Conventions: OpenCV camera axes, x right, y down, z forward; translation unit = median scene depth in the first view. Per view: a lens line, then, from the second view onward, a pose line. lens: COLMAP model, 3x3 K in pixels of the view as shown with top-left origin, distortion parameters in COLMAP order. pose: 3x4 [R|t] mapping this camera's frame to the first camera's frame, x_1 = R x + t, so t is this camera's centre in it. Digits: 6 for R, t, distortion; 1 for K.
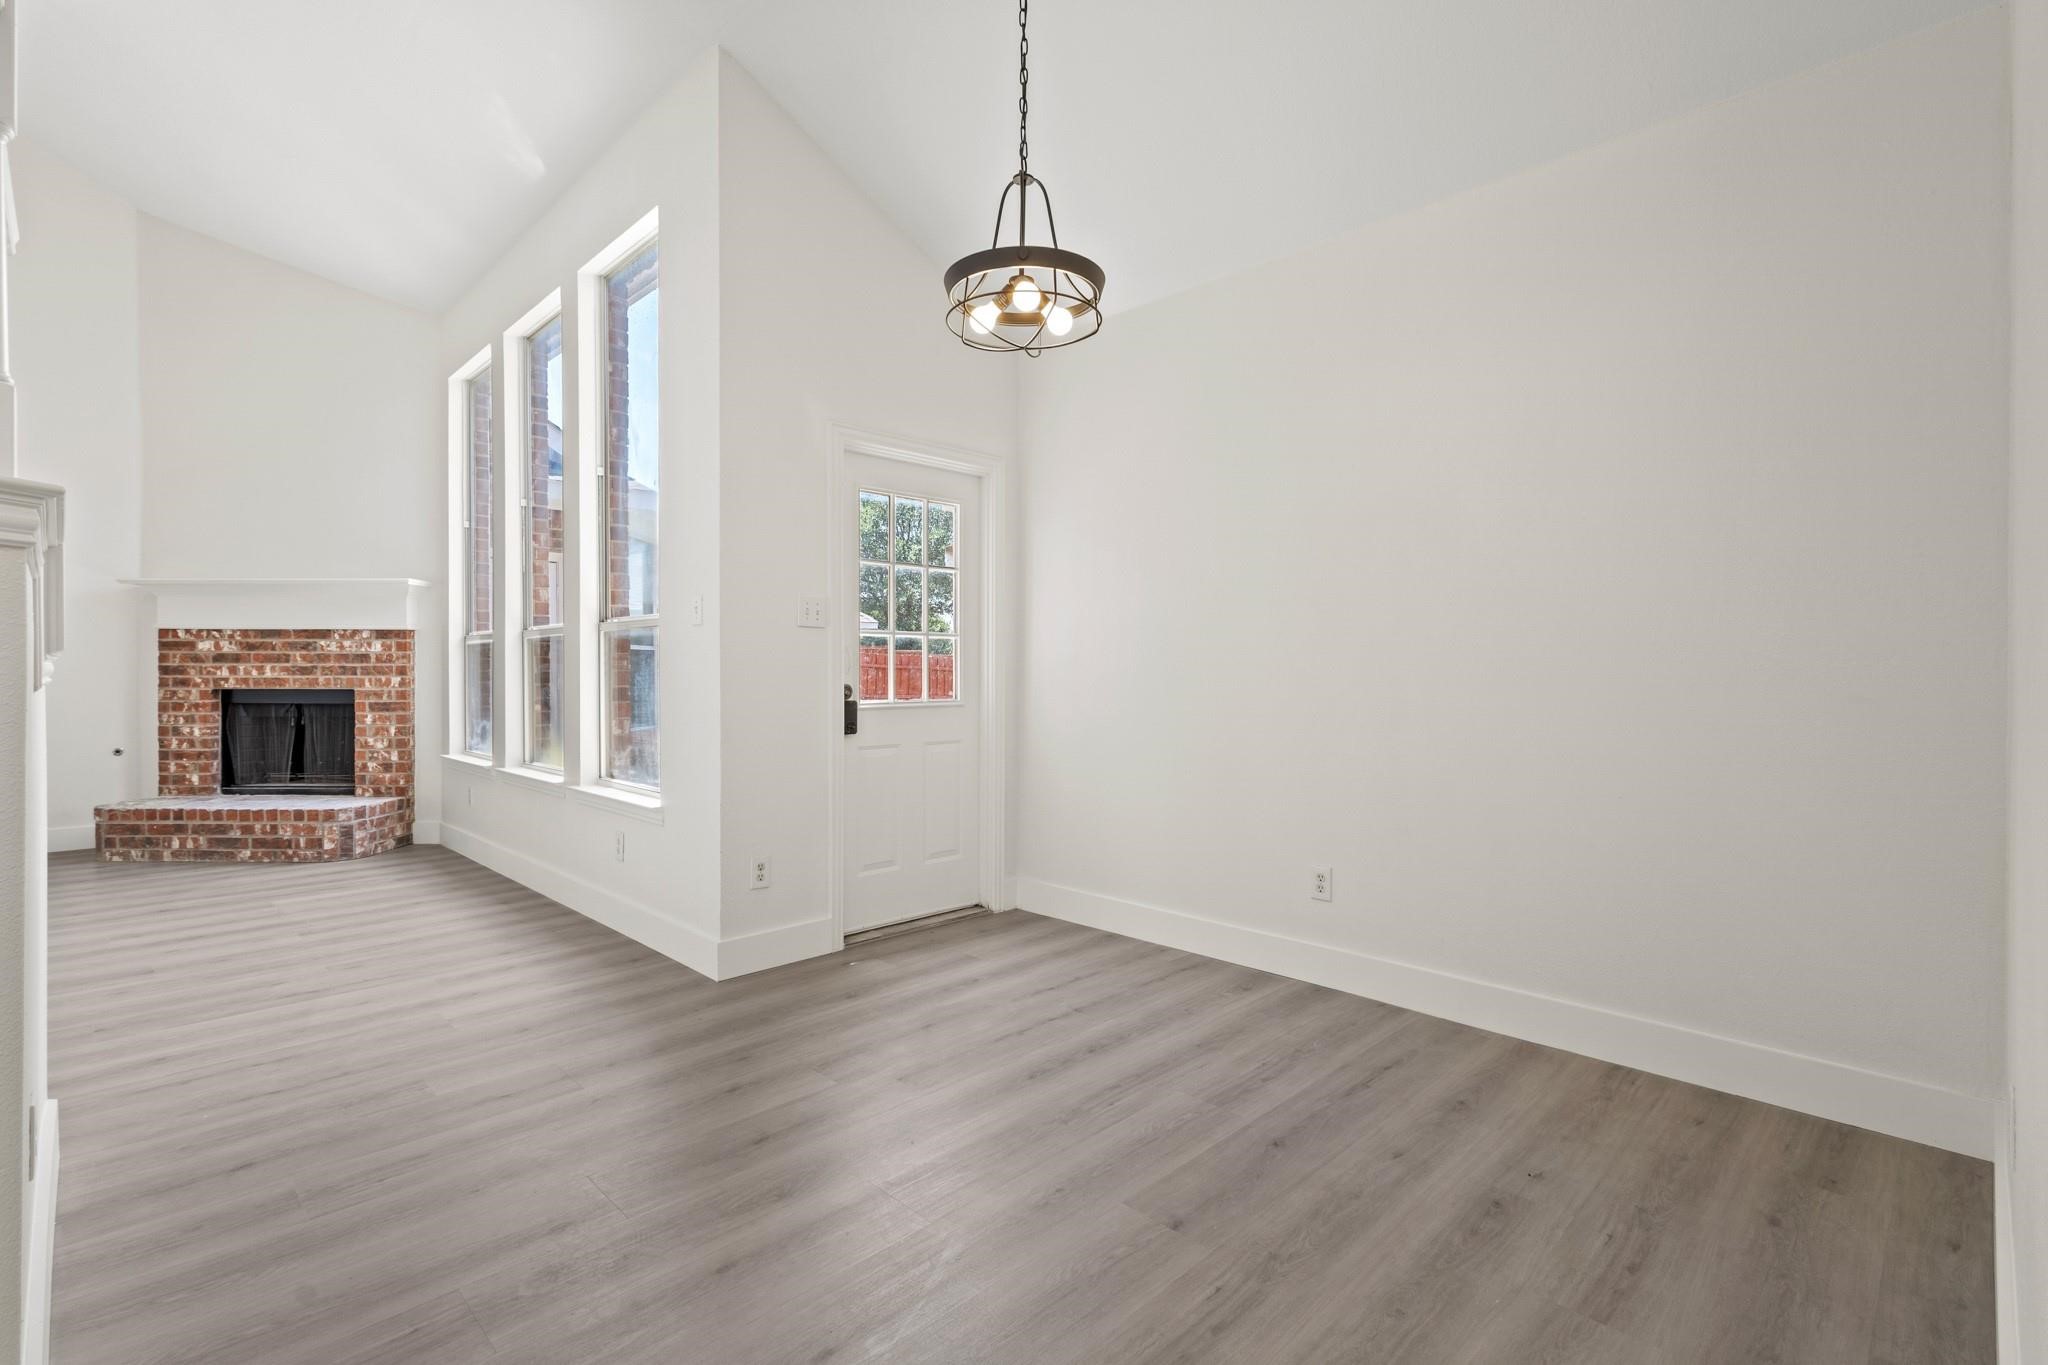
lens RADIAL K [[953.3, 0, 1033.4], [0, 953.3, 672.0], [0, 0, 1]] dist [0.009761, -0.001634]
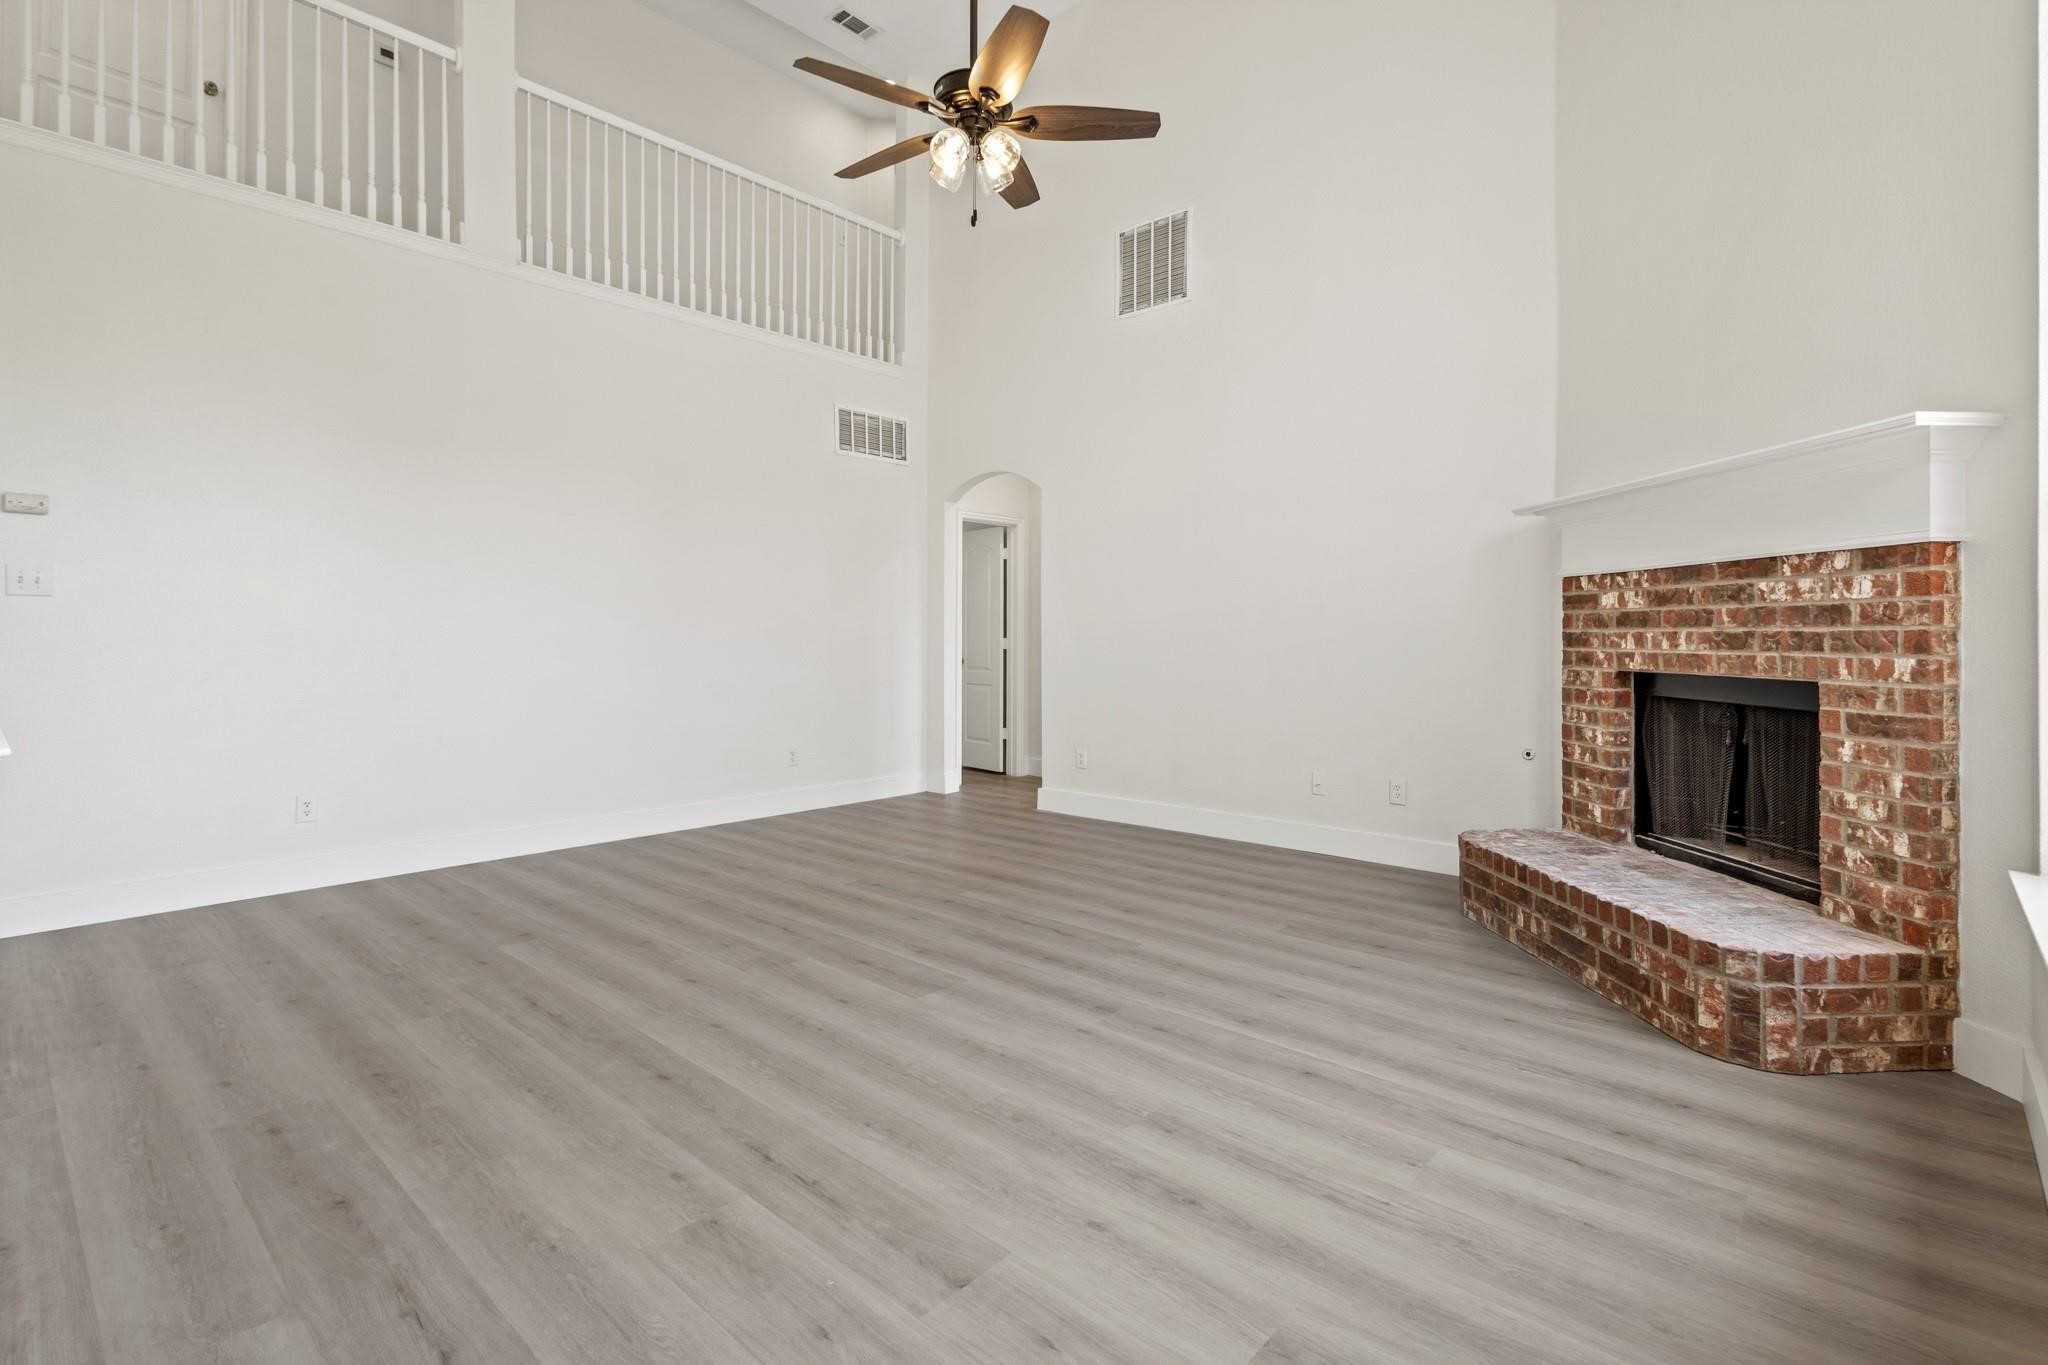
lens RADIAL K [[953.3, 0, 1041.1], [0, 953.3, 637.5], [0, 0, 1]] dist [0.009761, -0.001634]
pose [[0.055427, 0.000398, -0.998463, -0.268254], [-0.003603, 0.999993, 0.000198, -0.002131], [0.998456, 0.003587, 0.055428, 0.600548]]
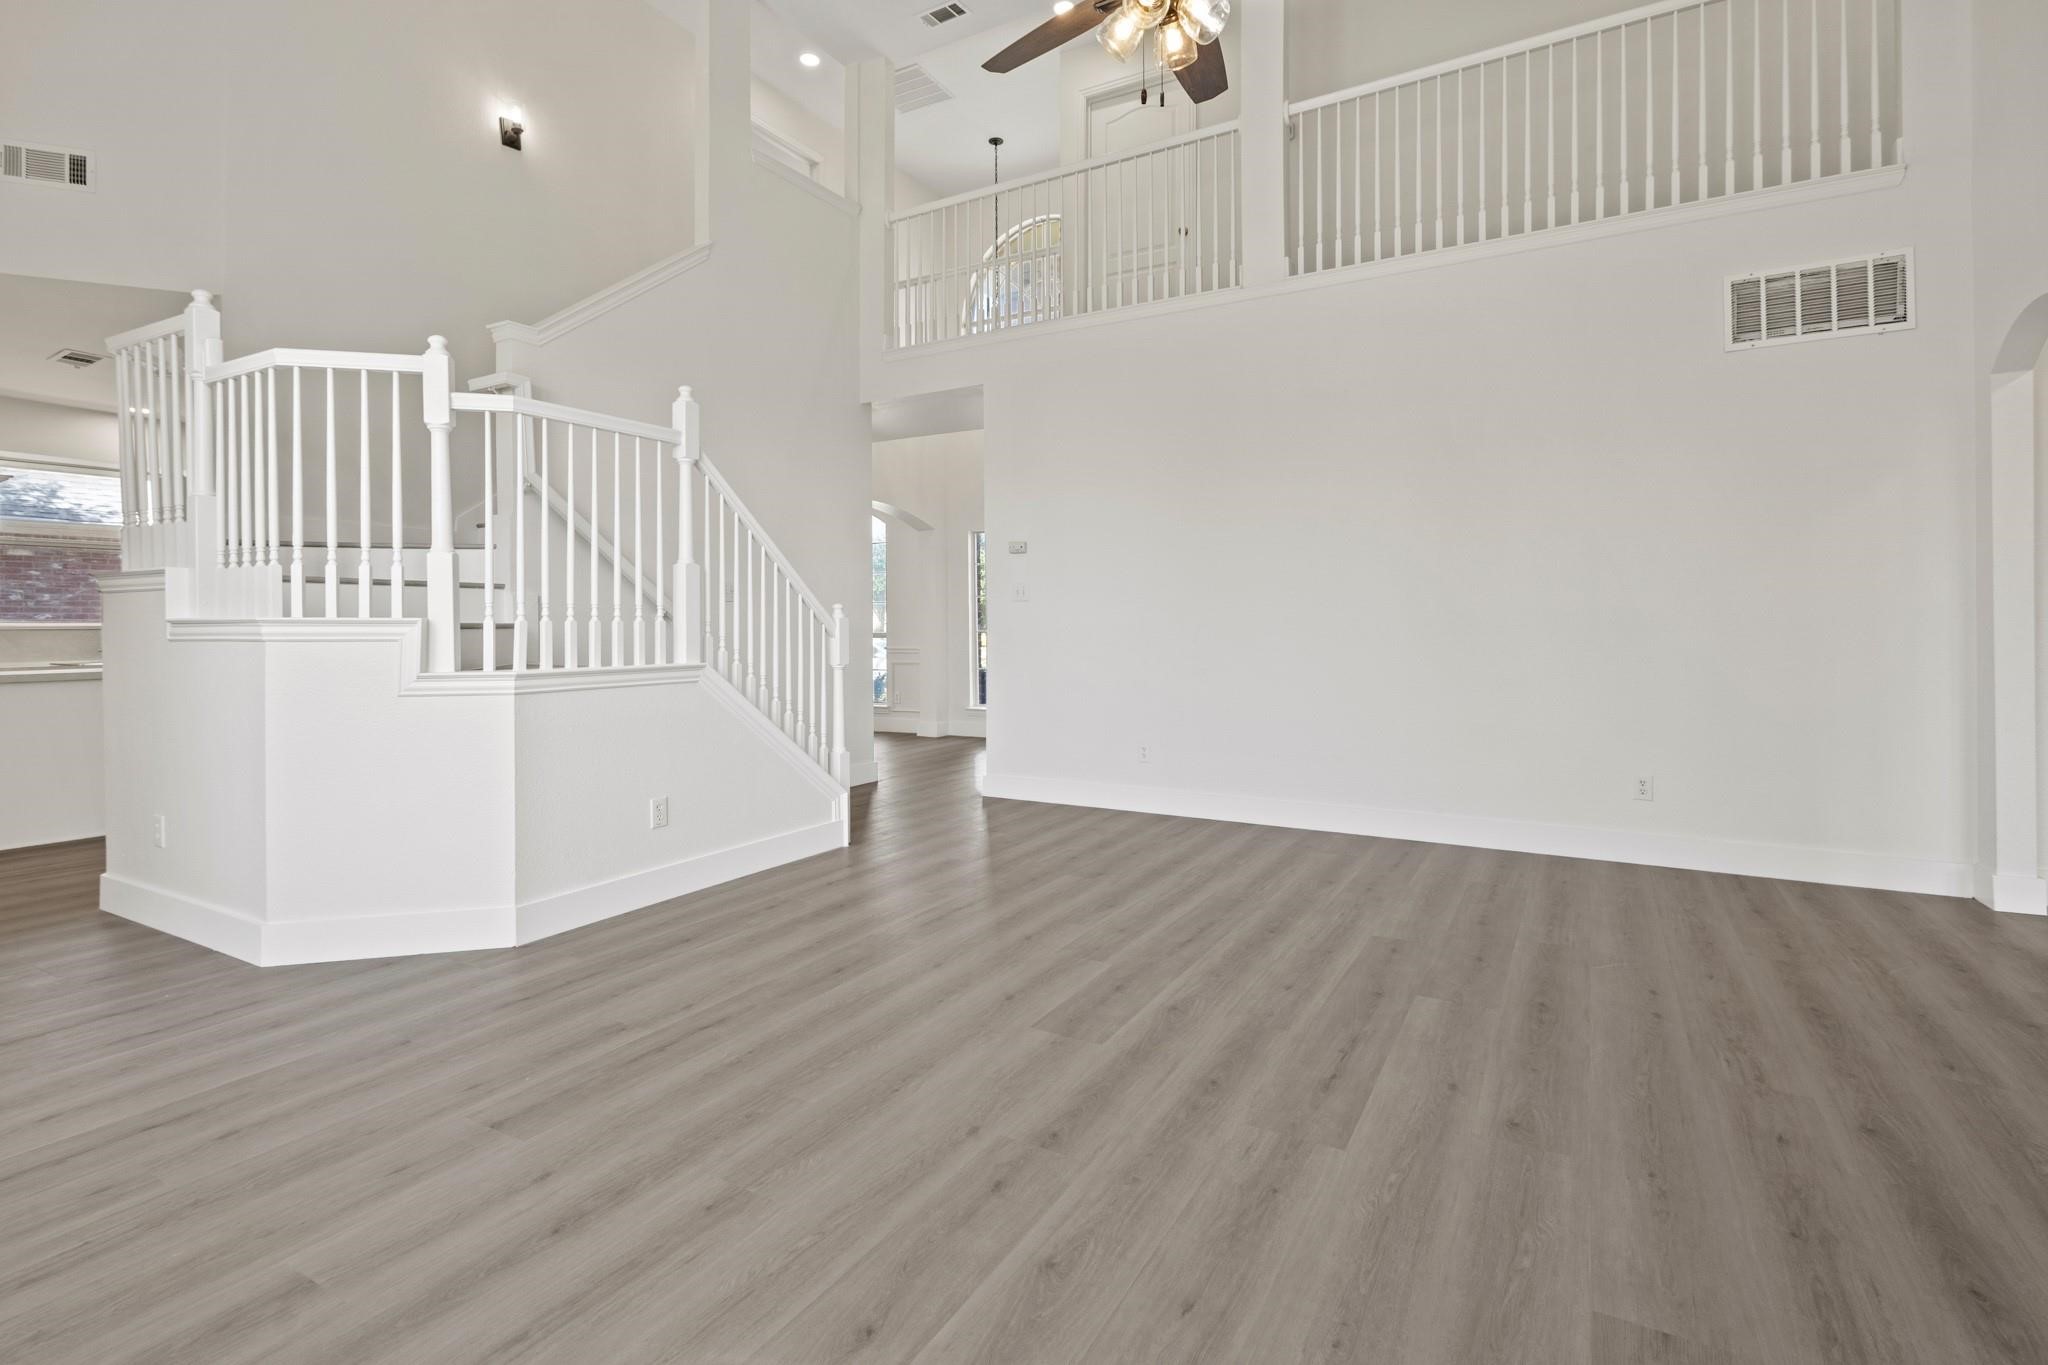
lens RADIAL K [[953.3, 0, 1009.0], [0, 953.3, 620.8], [0, 0, 1]] dist [0.009761, -0.001634]
pose [[-0.966078, 0.002828, -0.258235, -0.591574], [0.002875, 0.999996, 0.000196, -0.004793], [0.258235, -0.000553, -0.966082, 0.941659]]
